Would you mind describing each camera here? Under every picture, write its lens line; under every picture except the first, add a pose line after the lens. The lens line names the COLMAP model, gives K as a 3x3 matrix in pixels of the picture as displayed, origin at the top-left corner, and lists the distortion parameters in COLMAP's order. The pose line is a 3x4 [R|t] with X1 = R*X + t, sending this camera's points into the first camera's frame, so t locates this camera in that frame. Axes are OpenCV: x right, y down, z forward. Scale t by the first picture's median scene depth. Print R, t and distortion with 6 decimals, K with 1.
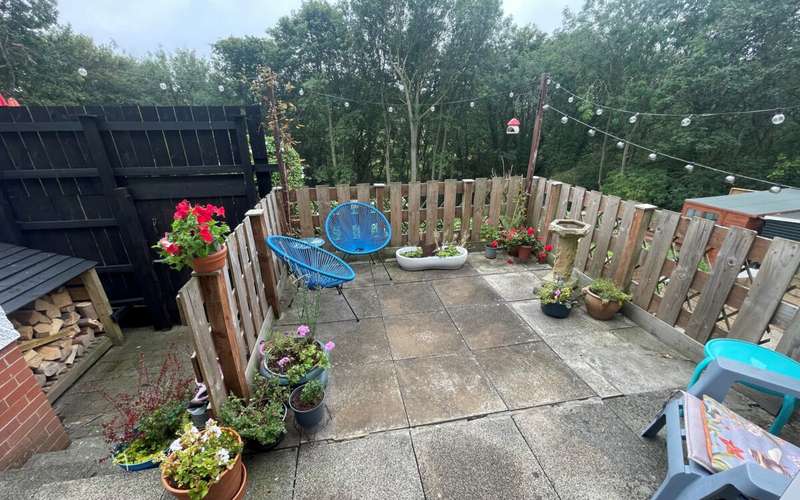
lens RADIAL K [[312.6, 0, 400.0], [0, 312.6, 250.0], [0, 0, 1]] dist [-0.000406, -0.000048]
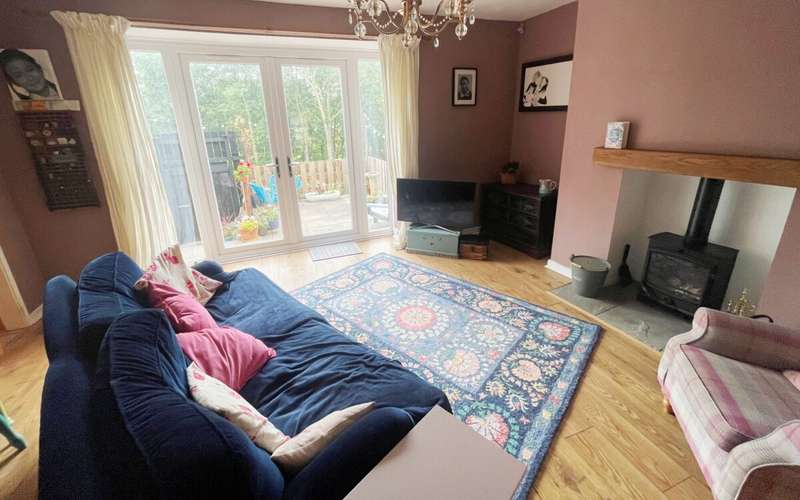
lens RADIAL K [[325.5, 0, 401.3], [0, 325.5, 218.7], [0, 0, 1]] dist [-0.002954, -0.000313]
pose [[0.972963, -0.088810, 0.213203, 0.130234], [0.106520, 0.991624, -0.073045, 0.387256], [-0.204930, 0.093780, 0.974274, -1.216665]]
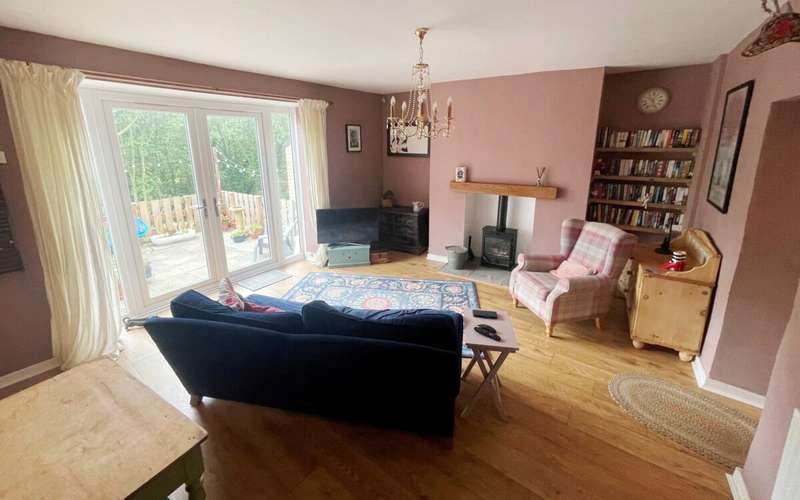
lens RADIAL K [[325.5, 0, 401.3], [0, 325.5, 218.7], [0, 0, 1]] dist [-0.002954, -0.000313]
pose [[0.684358, -0.163194, 0.710649, -0.336972], [0.267937, 0.962728, -0.036943, 0.354034], [-0.678133, 0.215691, 0.702576, -1.335253]]
